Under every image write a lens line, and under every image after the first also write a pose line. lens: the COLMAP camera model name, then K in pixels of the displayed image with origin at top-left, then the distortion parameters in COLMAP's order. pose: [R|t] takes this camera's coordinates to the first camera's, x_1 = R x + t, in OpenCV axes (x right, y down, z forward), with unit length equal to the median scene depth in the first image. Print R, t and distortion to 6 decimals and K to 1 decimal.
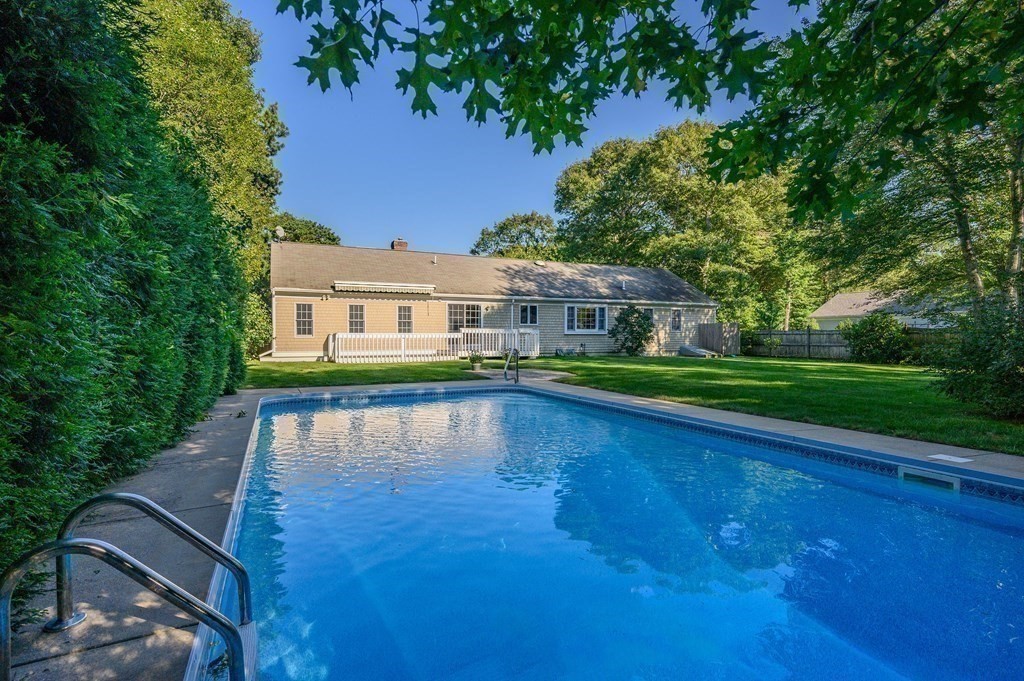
lens RADIAL K [[482.0, 0, 502.1], [0, 482.0, 343.4], [0, 0, 1]] dist [-0.000633, -0.000414]
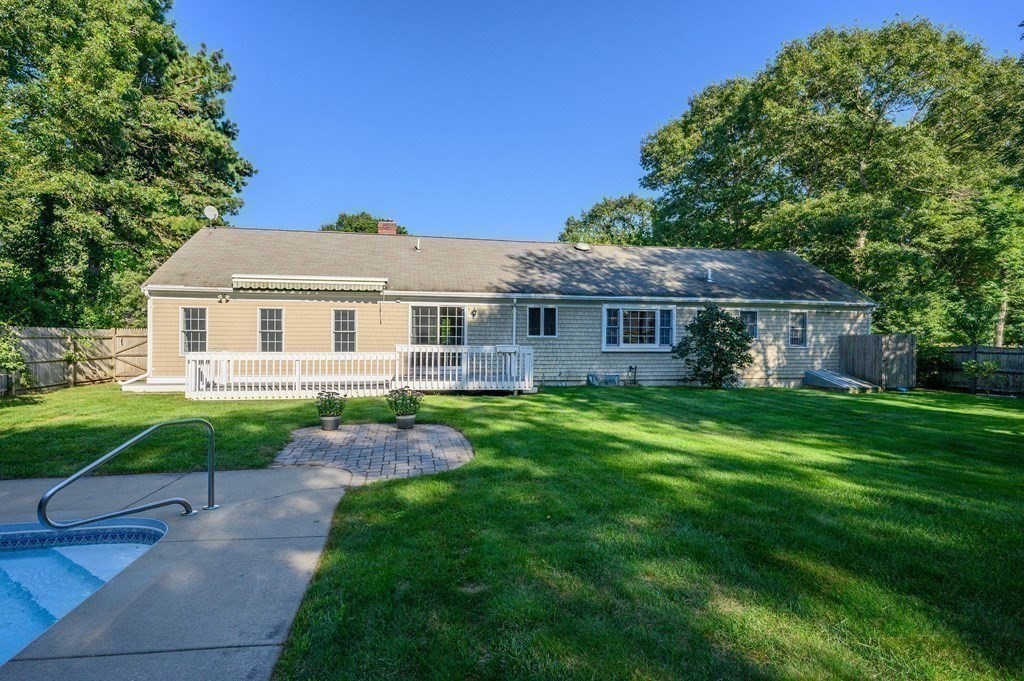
lens RADIAL K [[505.8, 0, 513.4], [0, 505.8, 341.6], [0, 0, 1]] dist [-0.004350, 0.002154]
pose [[0.974556, 0.005952, -0.224063, 0.158503], [-0.009649, 0.999835, -0.015409, -0.020198], [0.223935, 0.017179, 0.974453, 0.298297]]
